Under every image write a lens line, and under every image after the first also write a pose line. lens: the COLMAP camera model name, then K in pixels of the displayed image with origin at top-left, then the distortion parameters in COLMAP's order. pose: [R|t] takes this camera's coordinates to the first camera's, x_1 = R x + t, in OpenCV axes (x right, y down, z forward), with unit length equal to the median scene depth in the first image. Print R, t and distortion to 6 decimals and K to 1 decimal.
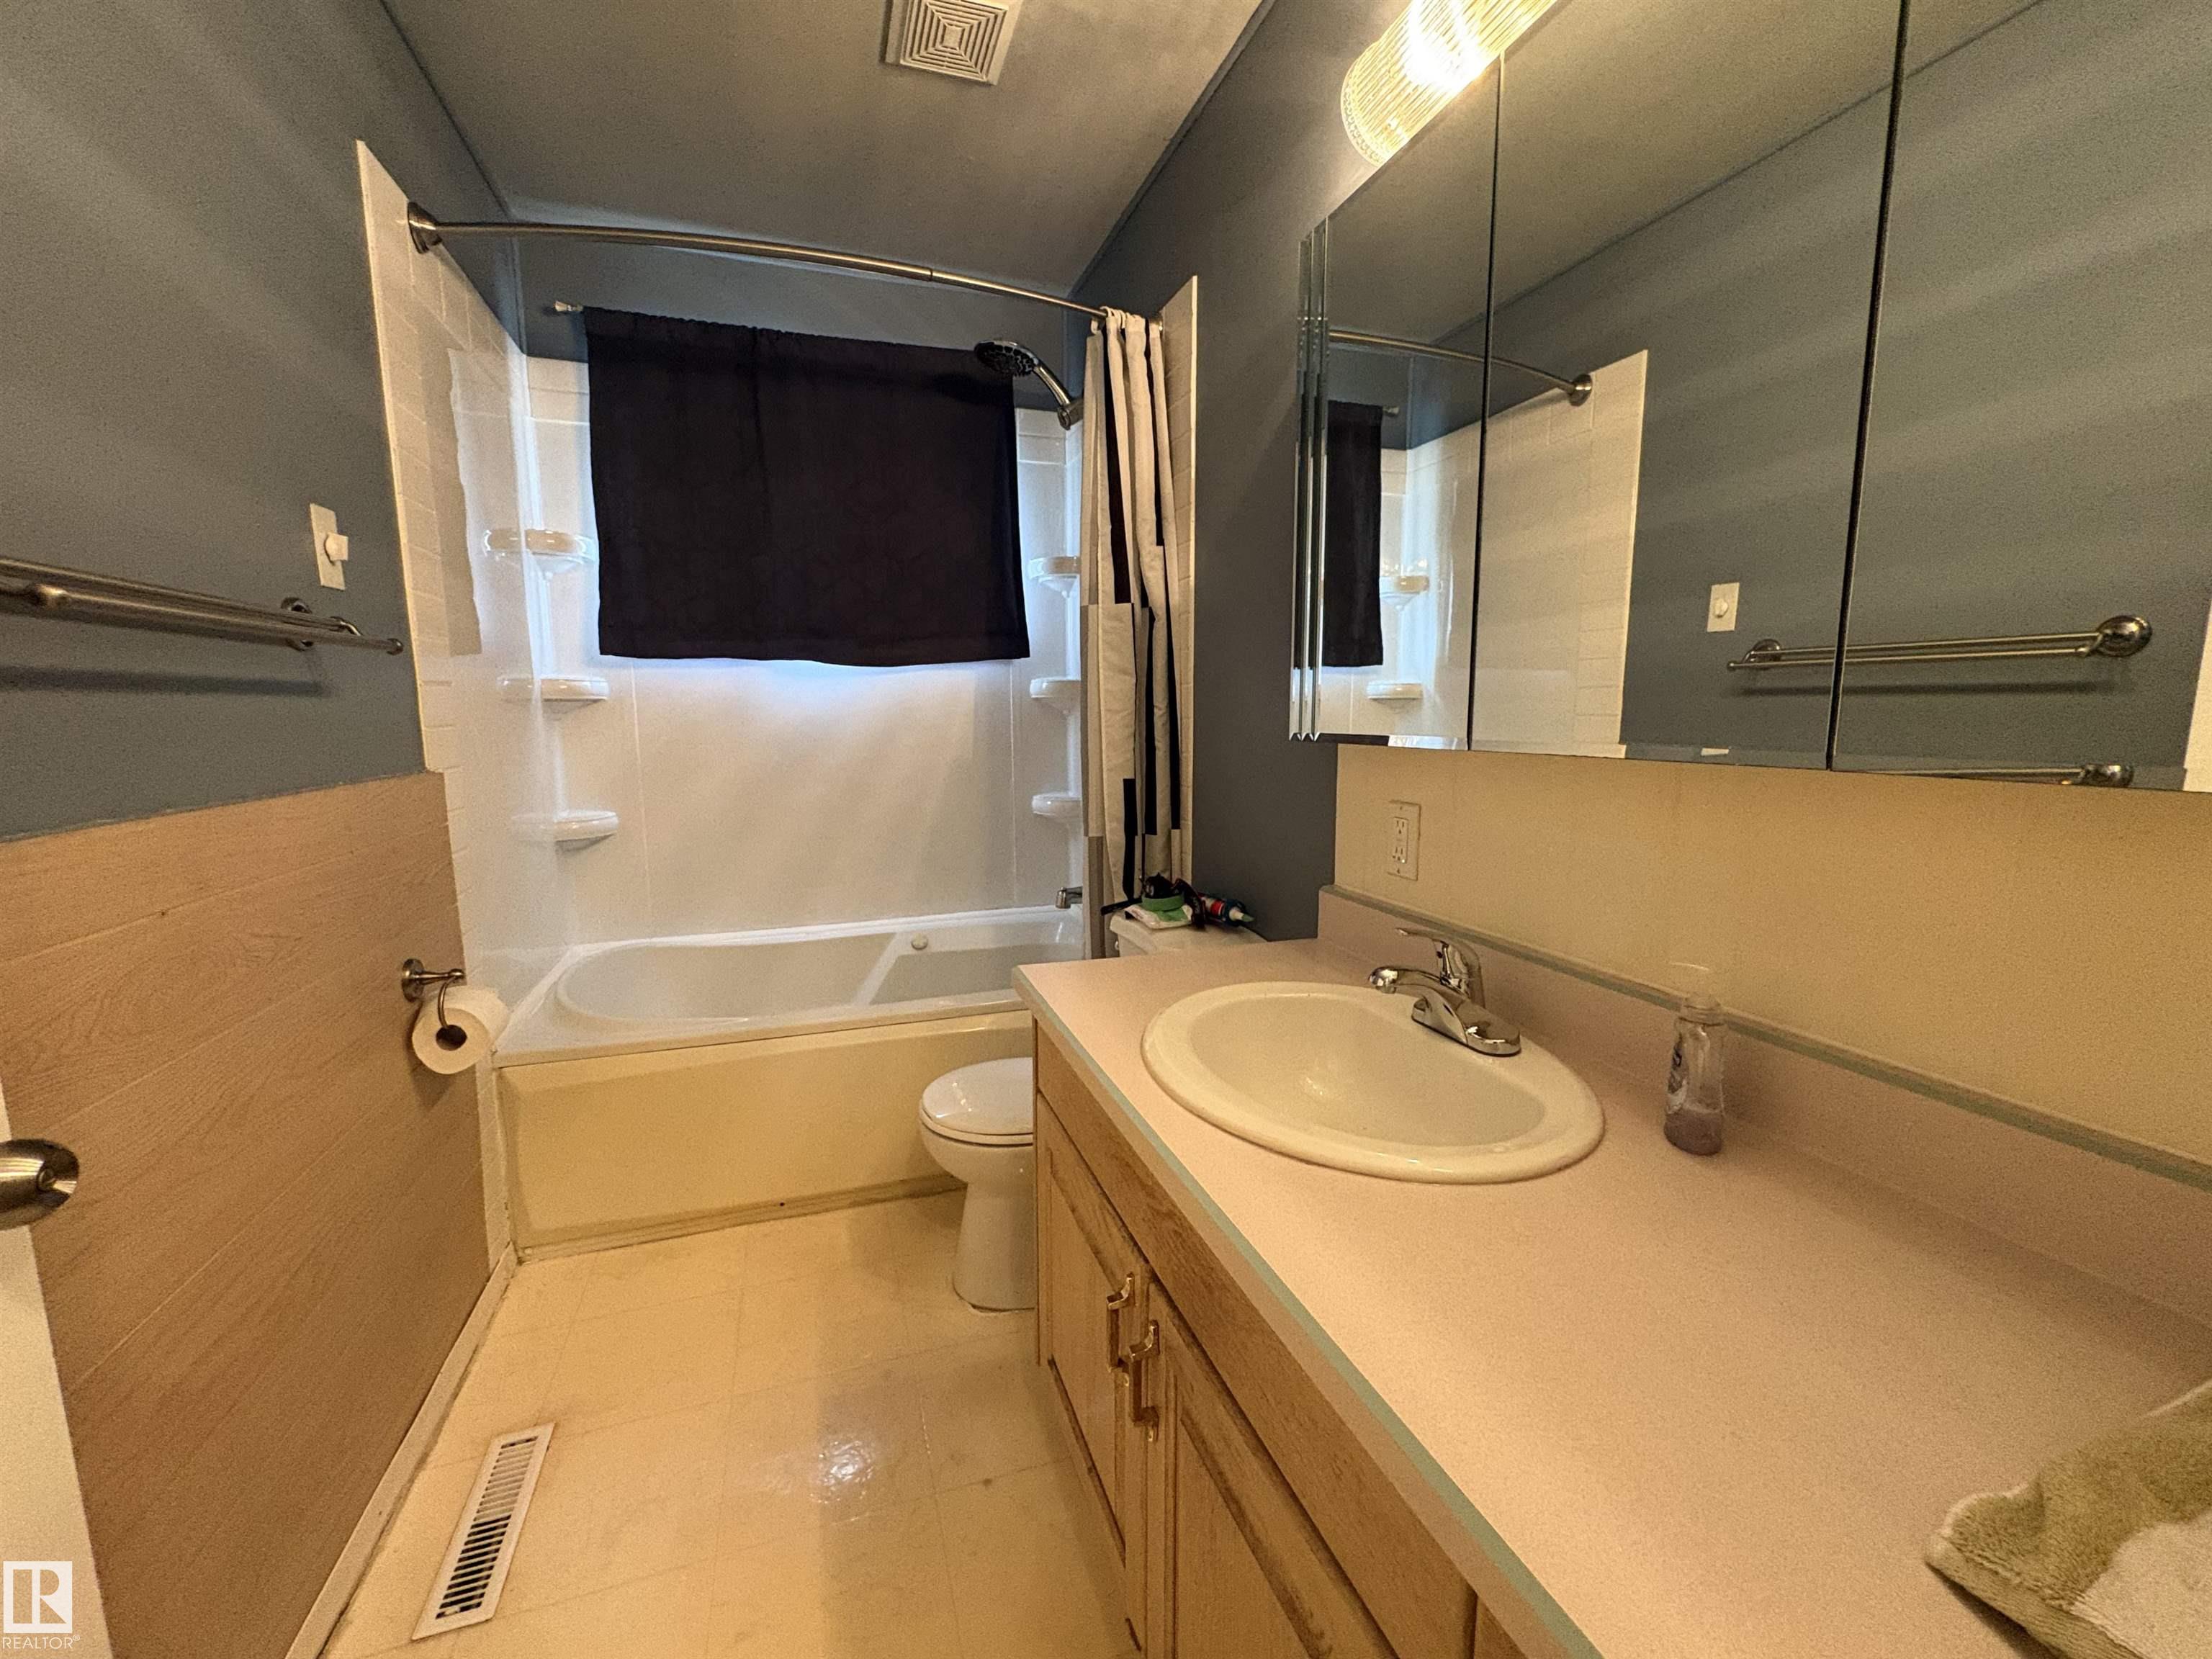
lens RADIAL K [[882.2, 0, 1102.7], [0, 882.2, 824.3], [0, 0, 1]] dist [0.000853, -0.000358]
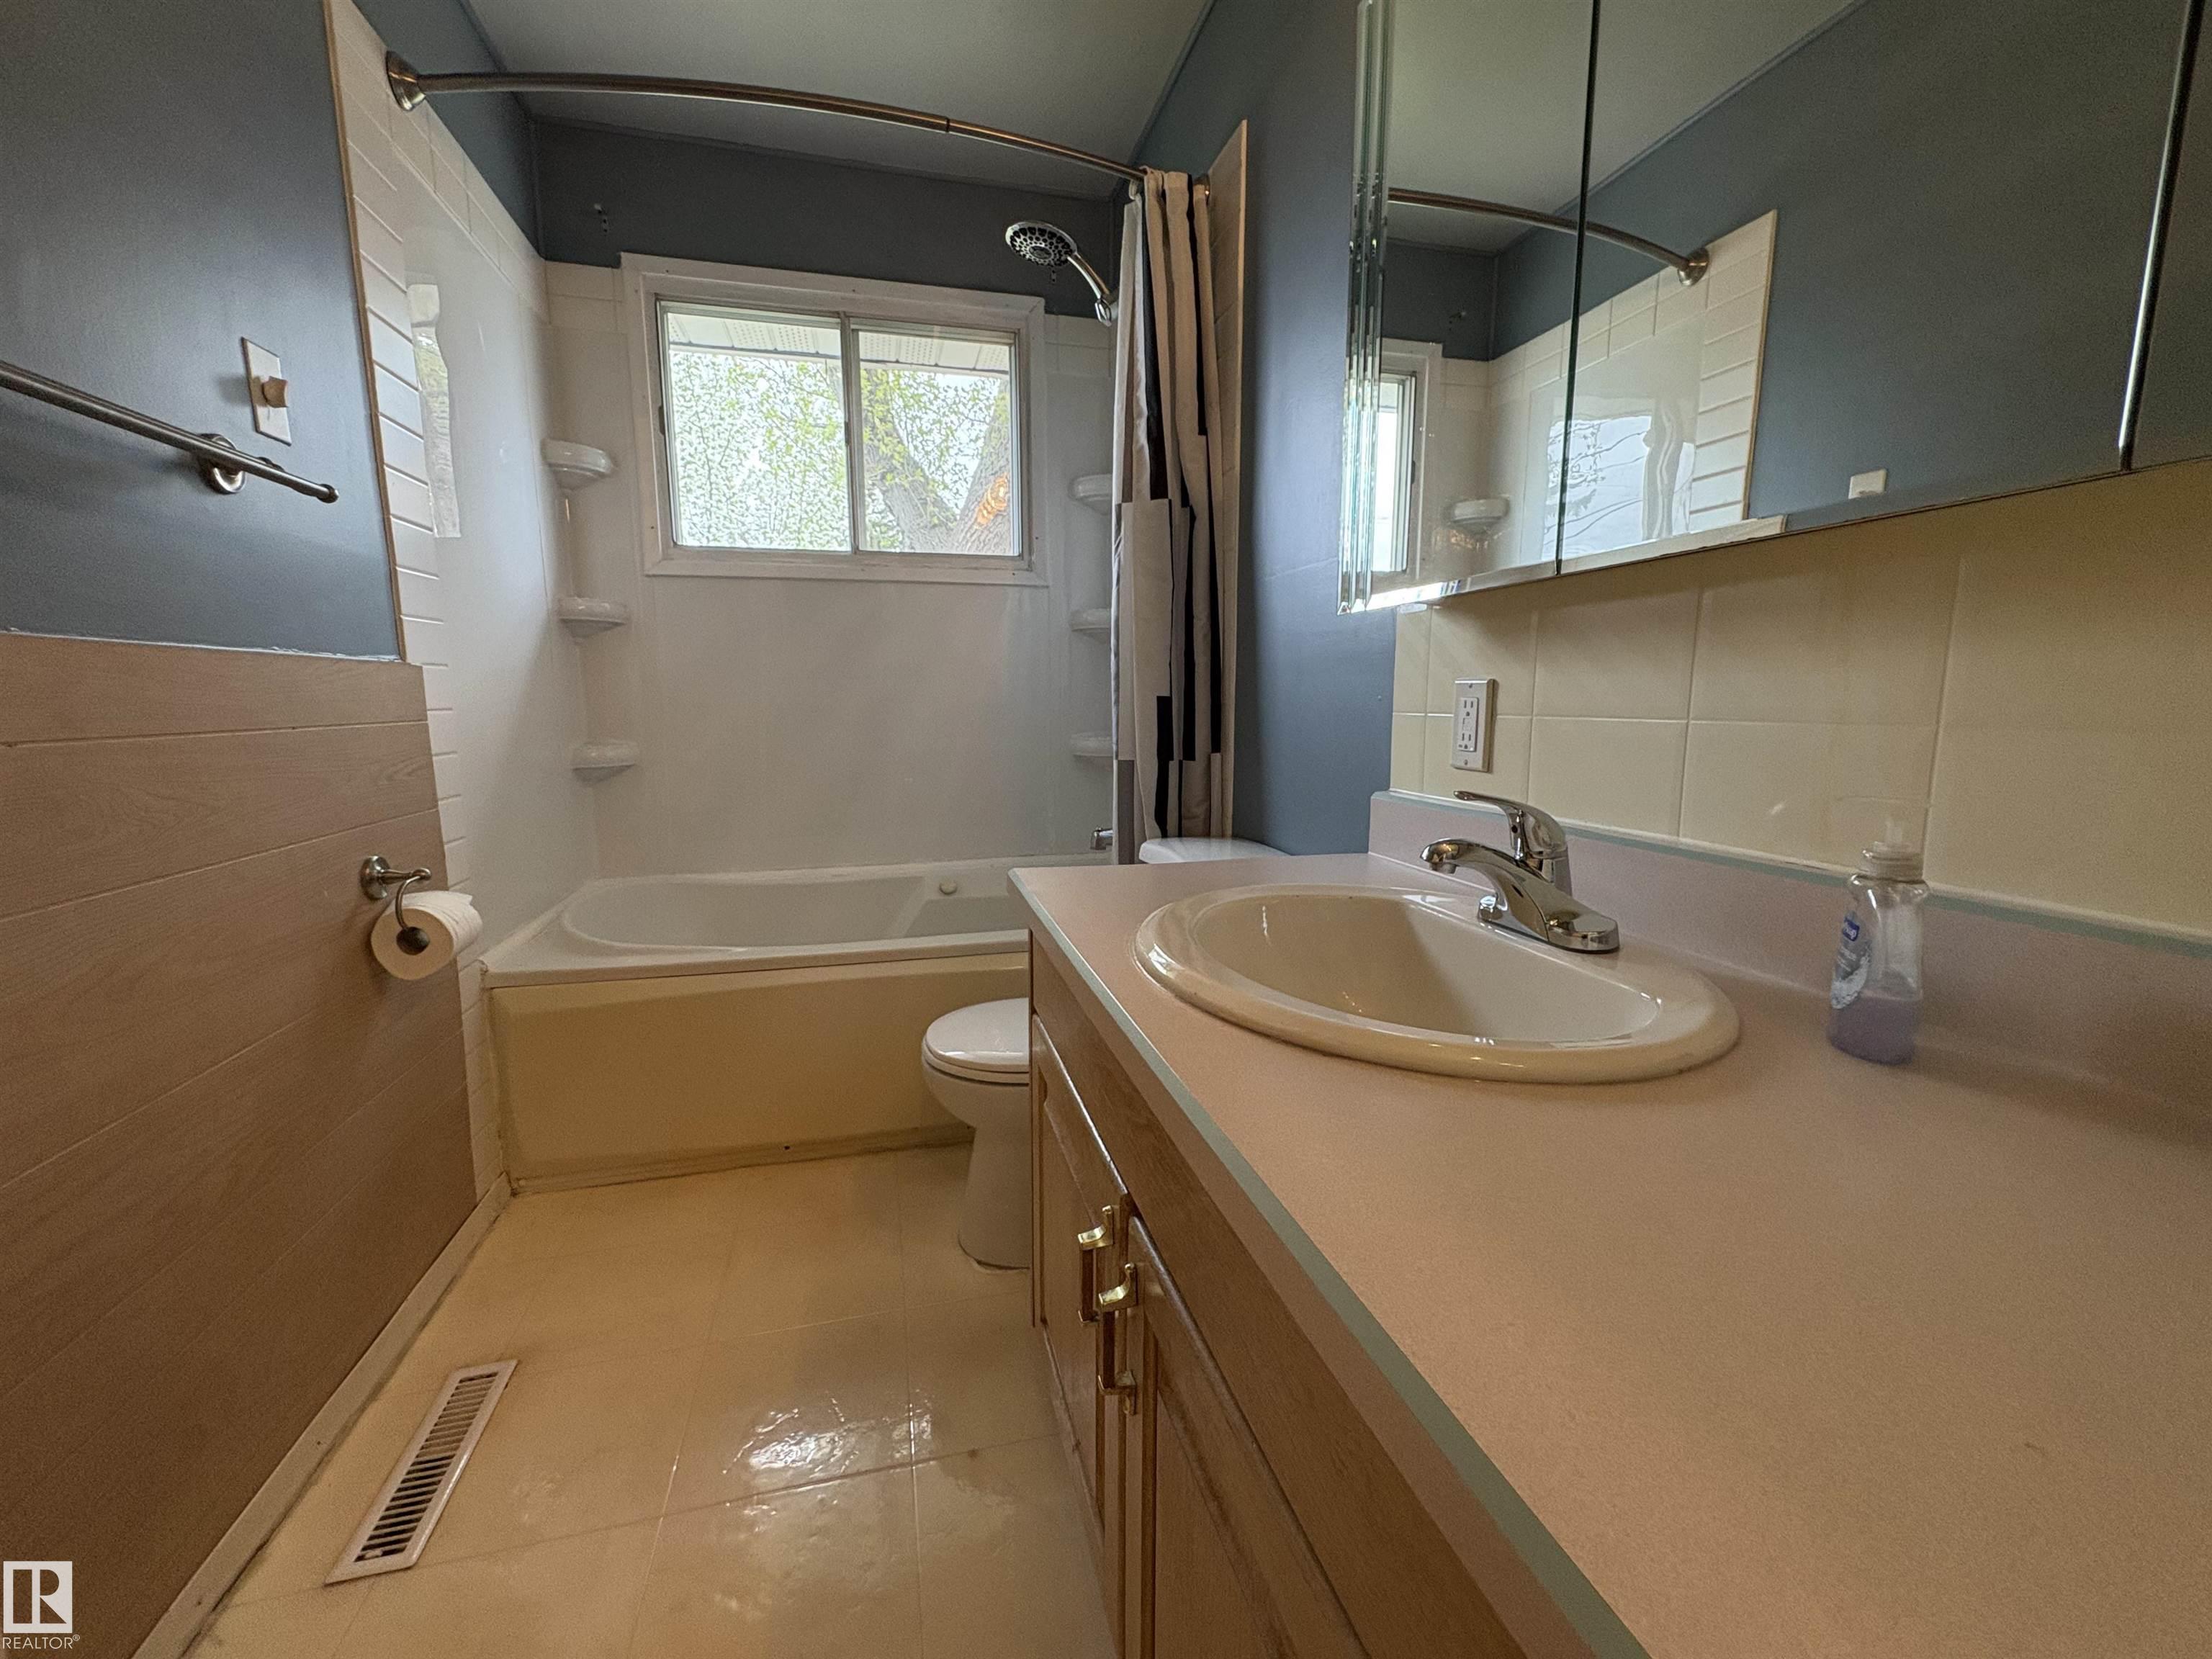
lens RADIAL K [[882.2, 0, 1103.8], [0, 882.2, 828.1], [0, 0, 1]] dist [0.000853, -0.000358]
pose [[0.997162, 0.013140, -0.074125, 0.040972], [-0.011799, 0.999759, 0.018499, 0.075220], [0.074350, -0.017572, 0.997077, 0.103030]]
